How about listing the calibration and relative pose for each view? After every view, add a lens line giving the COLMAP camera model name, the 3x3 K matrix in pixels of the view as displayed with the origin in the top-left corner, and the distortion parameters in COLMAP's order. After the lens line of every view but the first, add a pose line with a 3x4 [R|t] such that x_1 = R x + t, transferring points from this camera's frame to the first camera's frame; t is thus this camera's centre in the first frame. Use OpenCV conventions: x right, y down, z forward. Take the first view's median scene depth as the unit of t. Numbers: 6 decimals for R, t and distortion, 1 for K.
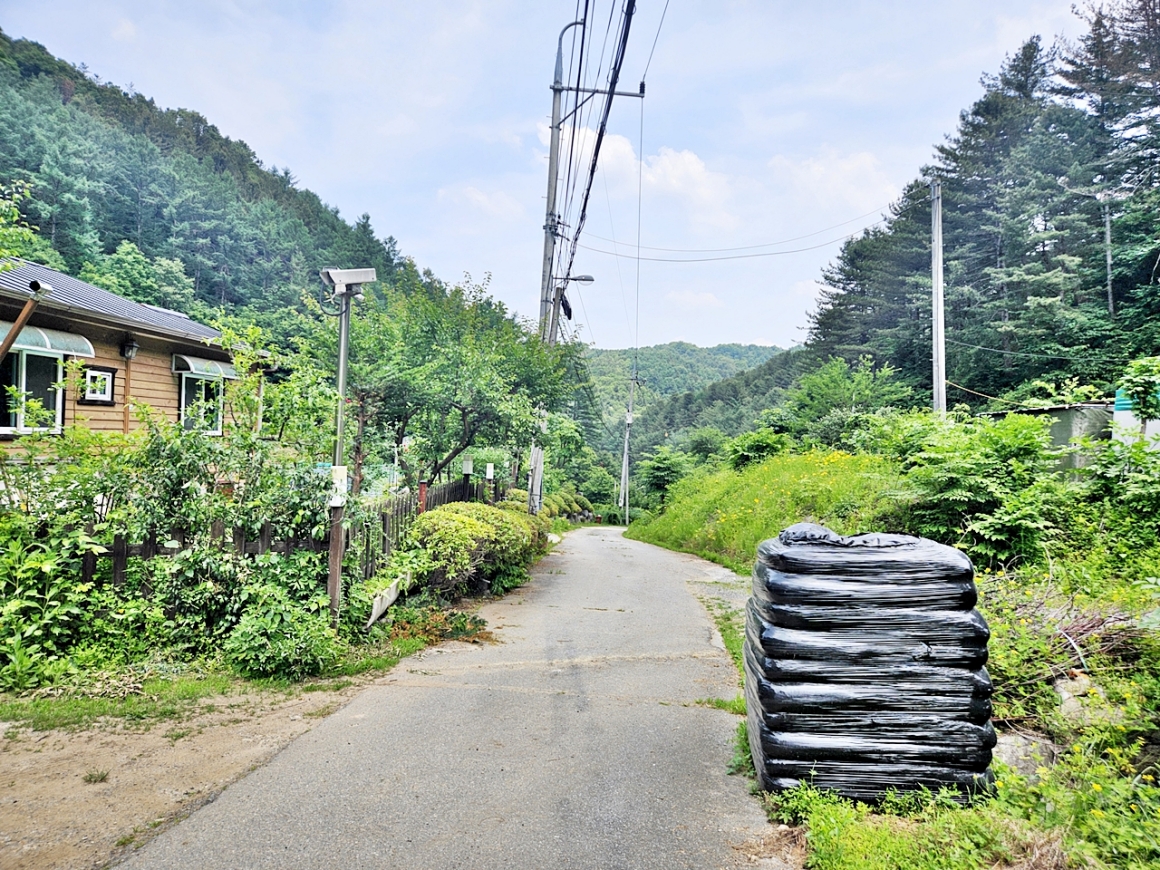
lens RADIAL K [[768.3, 0, 580.0], [0, 768.3, 435.0], [0, 0, 1]] dist [0.026742, -0.000326]
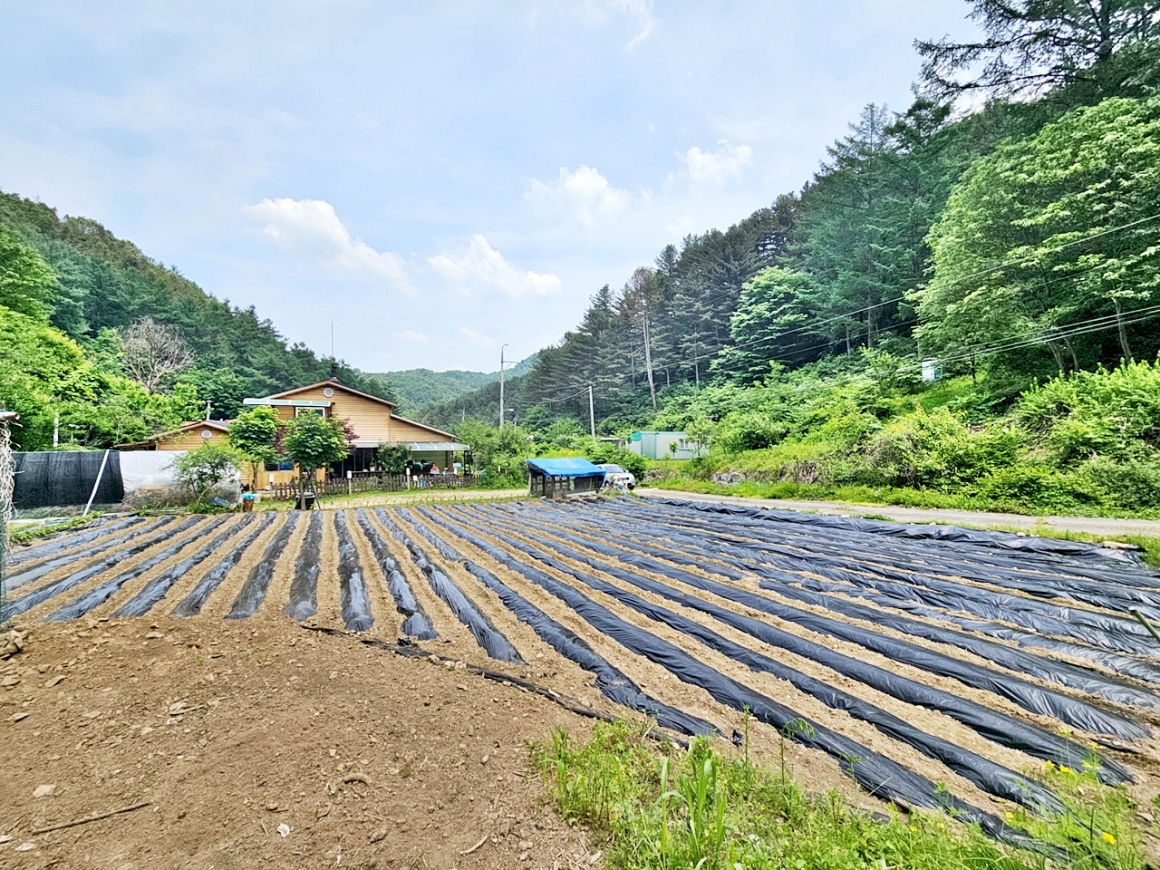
lens RADIAL K [[475.4, 0, 580.0], [0, 475.4, 435.0], [0, 0, 1]] dist [-0.000631, -0.001112]
pose [[0.895098, -0.050440, 0.443006, -0.152298], [0.039075, 0.998632, 0.034751, -0.027735], [-0.444153, -0.013795, 0.895845, -0.262116]]
